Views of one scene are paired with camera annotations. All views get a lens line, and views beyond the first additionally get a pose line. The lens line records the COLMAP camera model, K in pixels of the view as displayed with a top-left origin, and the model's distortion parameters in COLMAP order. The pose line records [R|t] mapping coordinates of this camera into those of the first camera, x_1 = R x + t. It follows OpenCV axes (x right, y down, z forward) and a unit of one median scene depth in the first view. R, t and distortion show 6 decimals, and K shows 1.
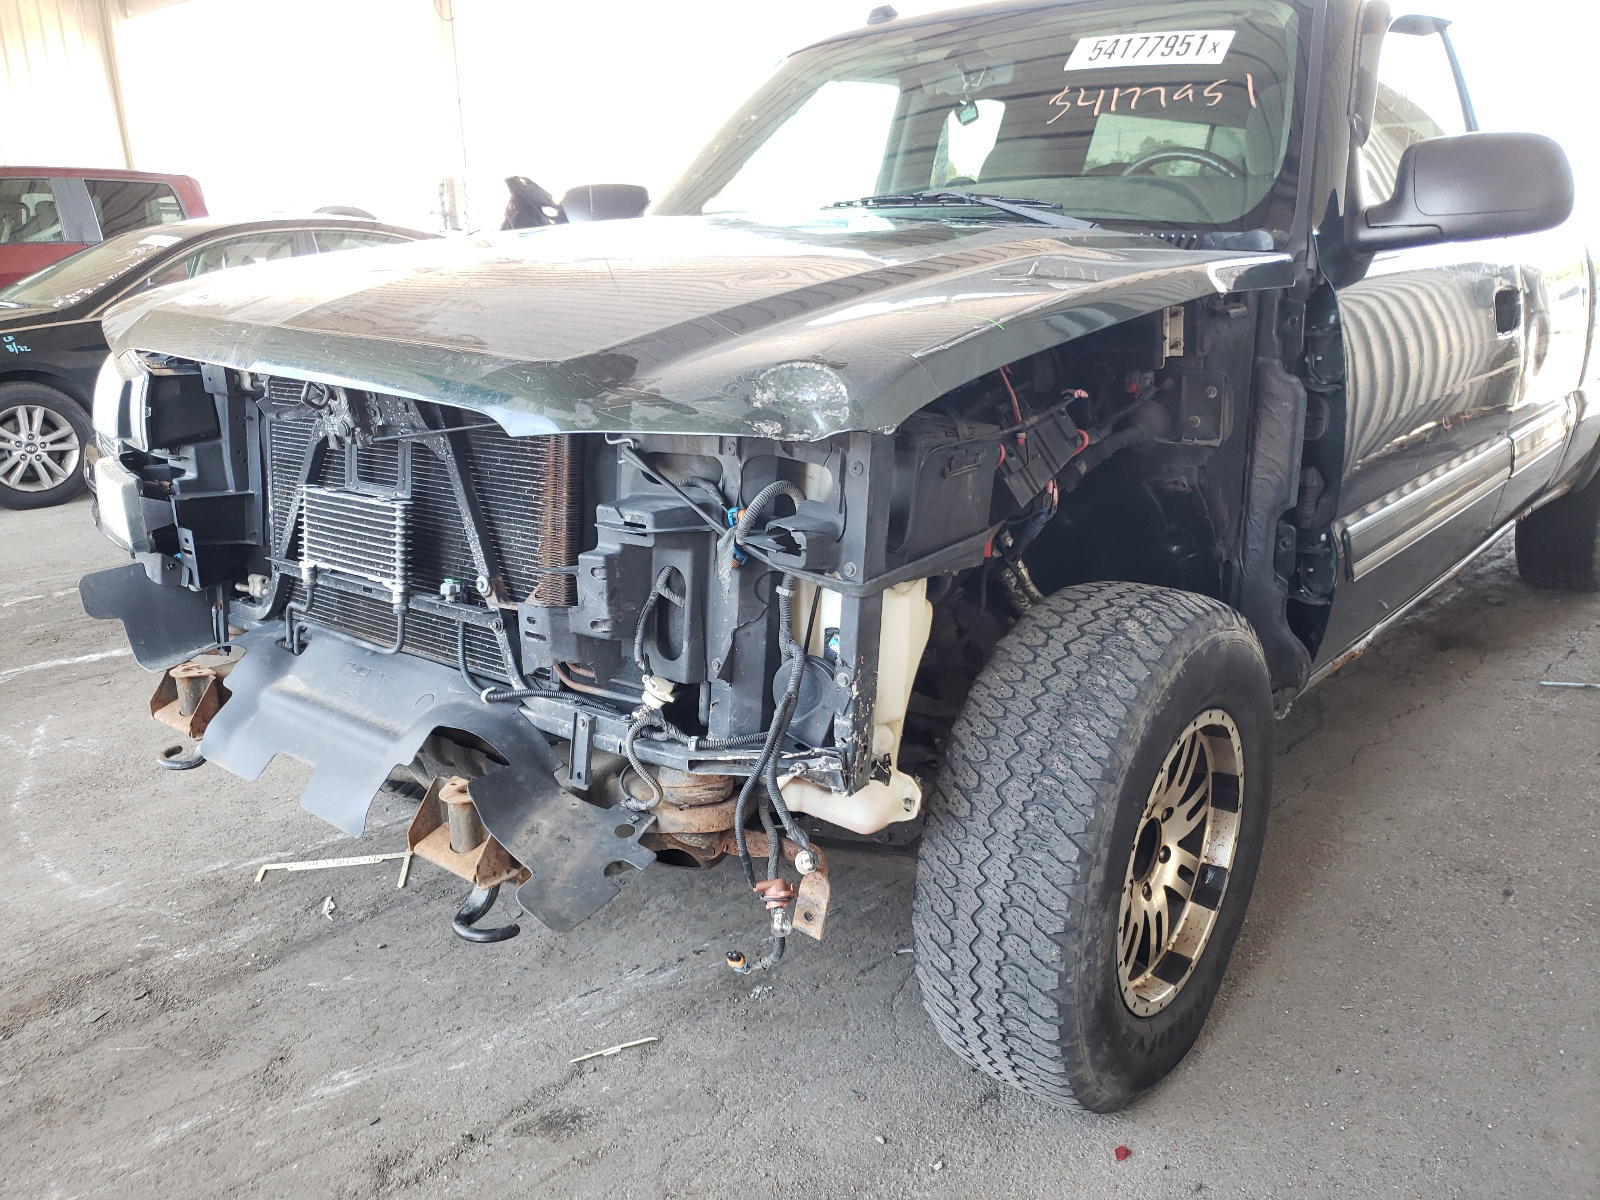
lens RADIAL K [[1242.5, 0, 788.9], [0, 1242.5, 593.7], [0, 0, 1]] dist [0.013969, -0.003703]
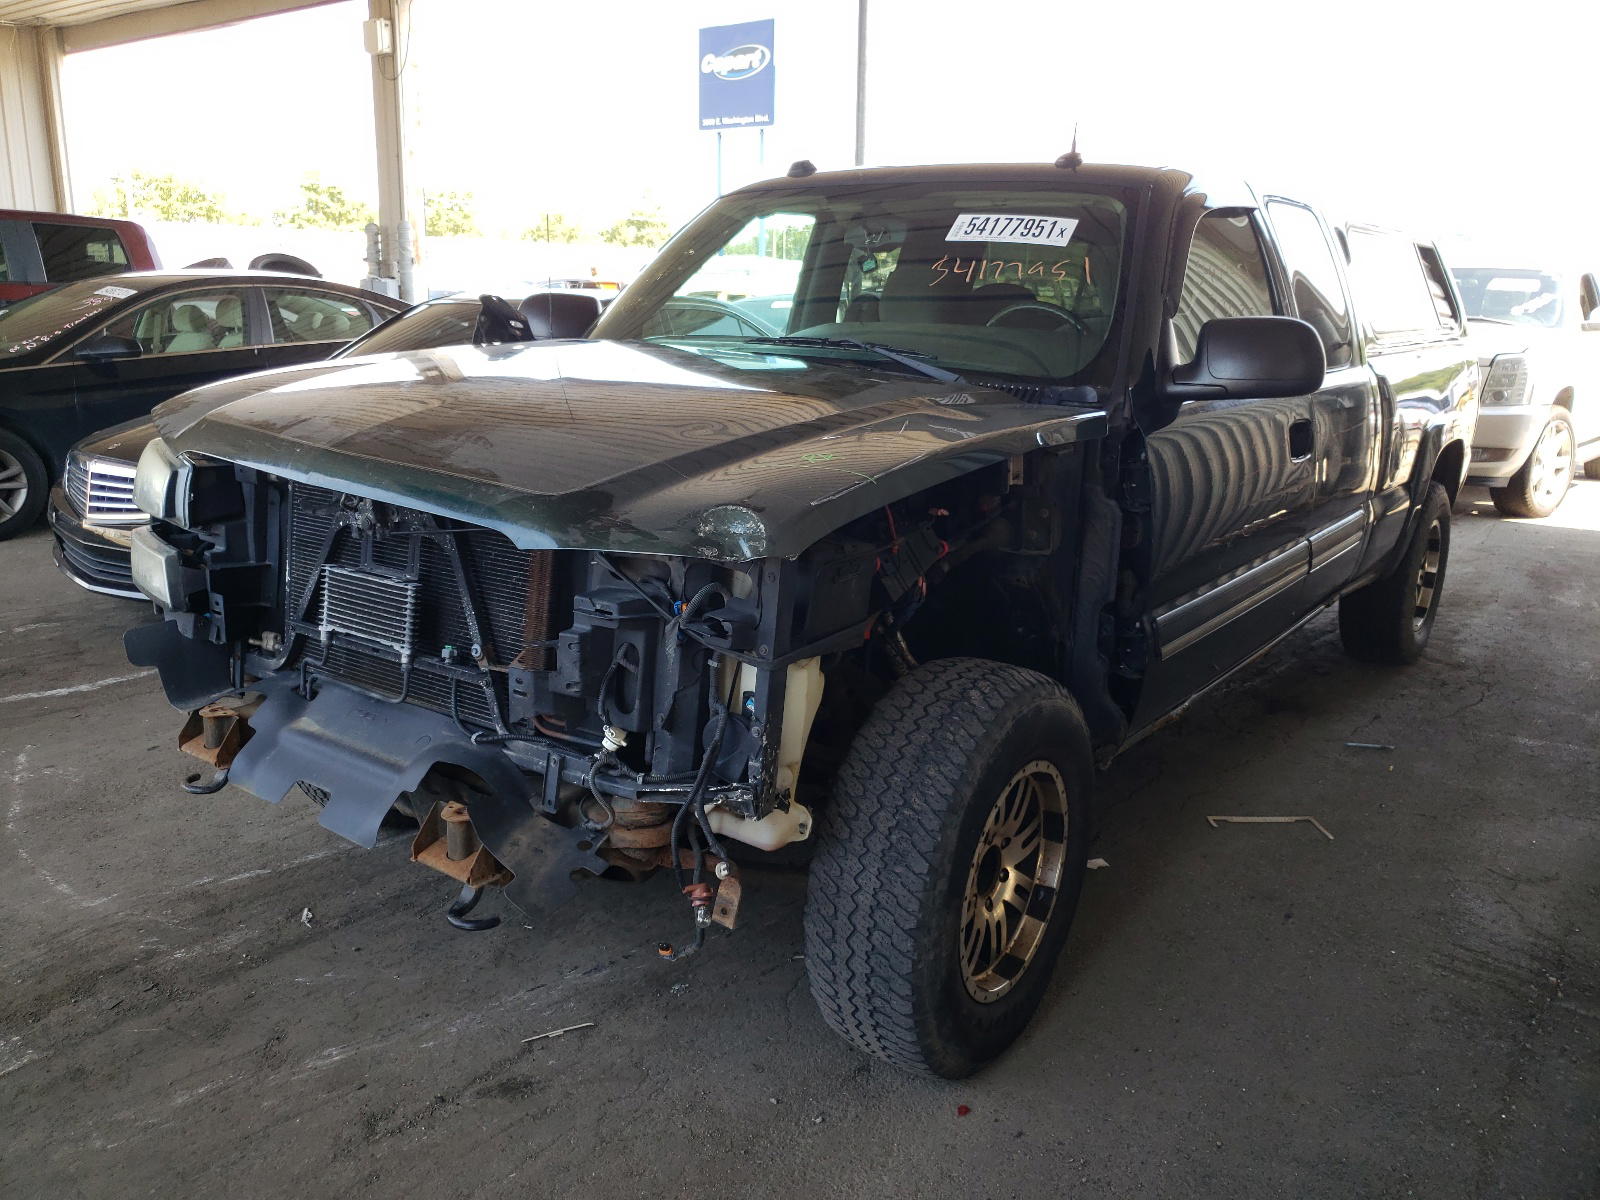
lens RADIAL K [[1214.5, 0, 789.1], [0, 1214.5, 563.4], [0, 0, 1]] dist [0.045952, -0.067516]
pose [[0.996949, 0.031733, 0.071316, -0.015700], [-0.027270, 0.997659, -0.062707, -0.024493], [-0.073139, 0.060571, 0.995481, -0.251222]]
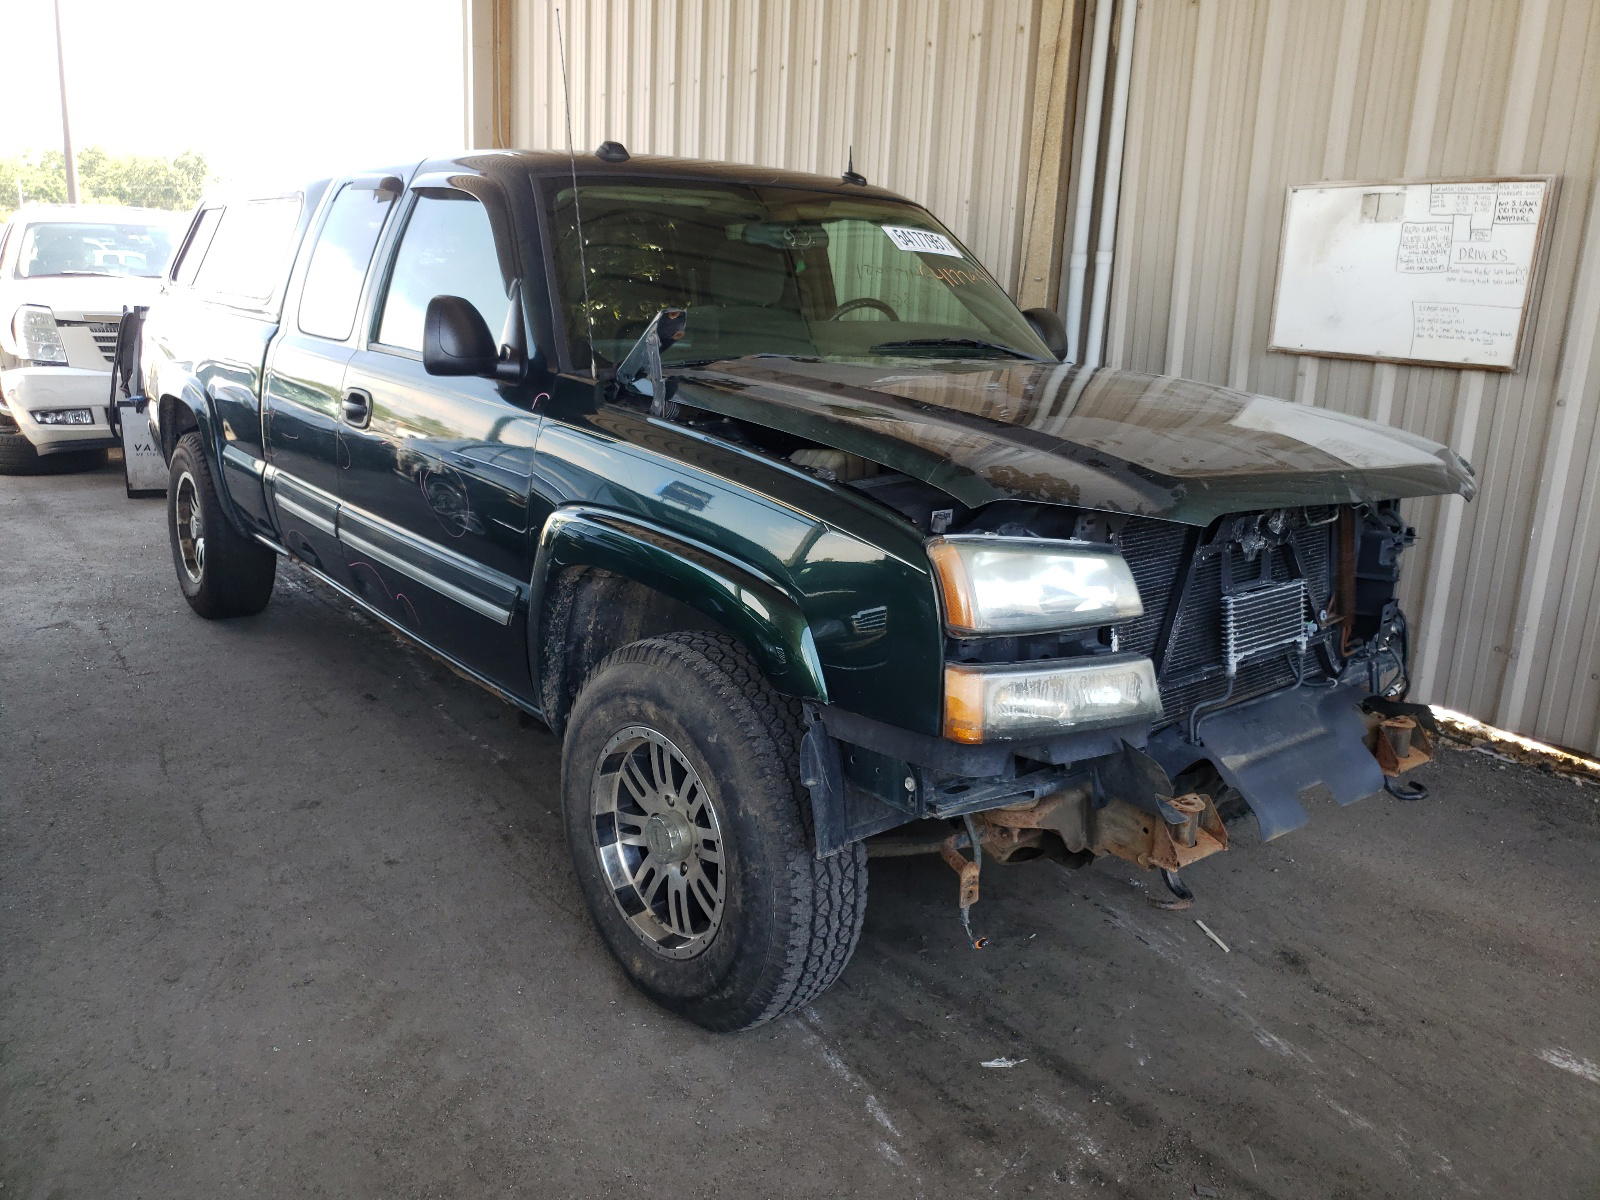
lens RADIAL K [[1242.5, 0, 788.9], [0, 1242.5, 593.7], [0, 0, 1]] dist [0.013969, -0.003703]
pose [[0.181947, -0.199794, 0.962797, -1.652787], [0.218301, 0.962913, 0.158564, -0.380028], [-0.958770, 0.181330, 0.218814, 1.153398]]
